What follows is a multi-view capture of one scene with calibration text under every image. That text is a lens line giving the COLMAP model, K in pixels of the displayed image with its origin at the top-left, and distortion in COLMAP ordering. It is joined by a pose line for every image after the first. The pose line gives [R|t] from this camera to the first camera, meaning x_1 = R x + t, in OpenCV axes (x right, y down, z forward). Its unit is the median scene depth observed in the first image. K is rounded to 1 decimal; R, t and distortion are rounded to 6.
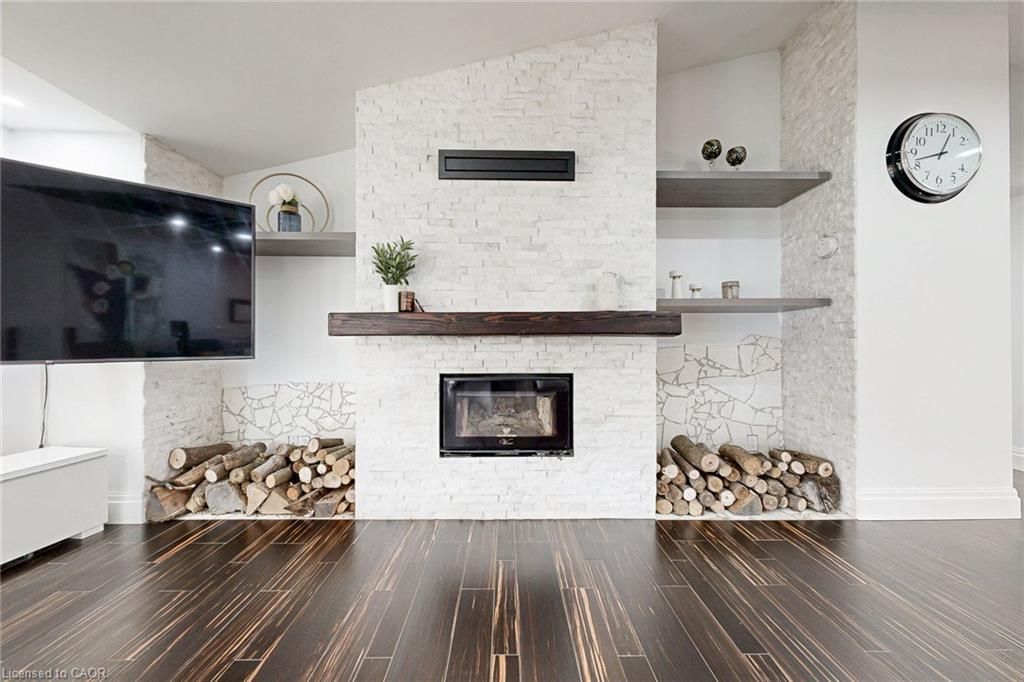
lens RADIAL K [[393.6, 0, 536.9], [0, 393.6, 342.1], [0, 0, 1]] dist [0.000272, 0.000016]
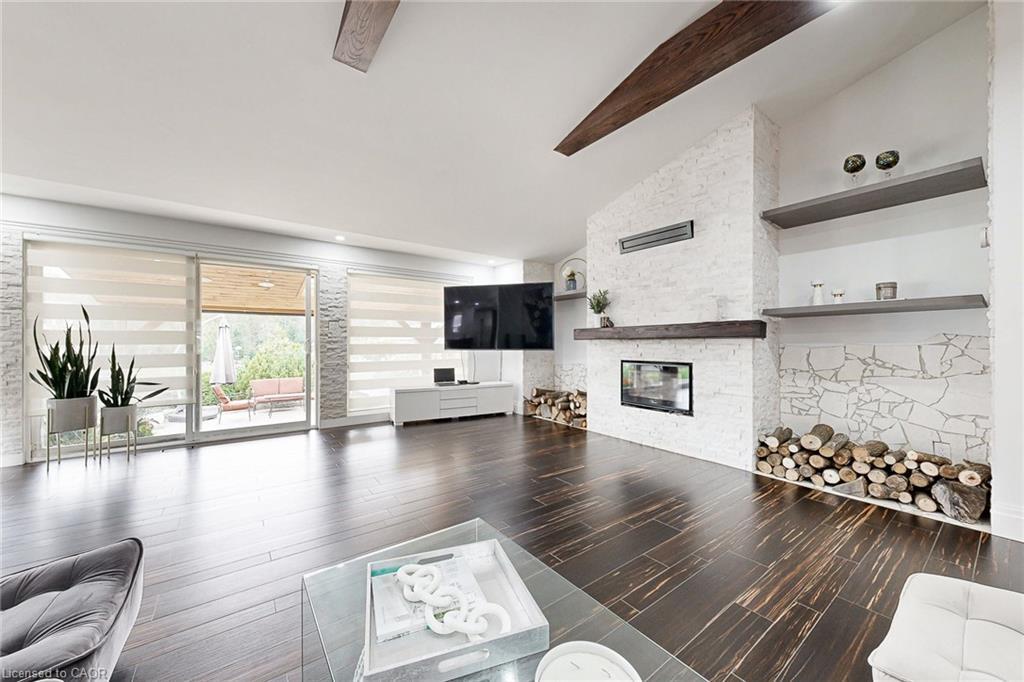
lens RADIAL K [[379.2, 0, 512.0], [0, 379.2, 341.0], [0, 0, 1]] dist [-0.015866, -0.000023]
pose [[0.577630, -0.005307, -0.816282, 0.886378], [0.004401, 0.999985, -0.003387, -0.004656], [0.816287, -0.001636, 0.577644, -0.430423]]
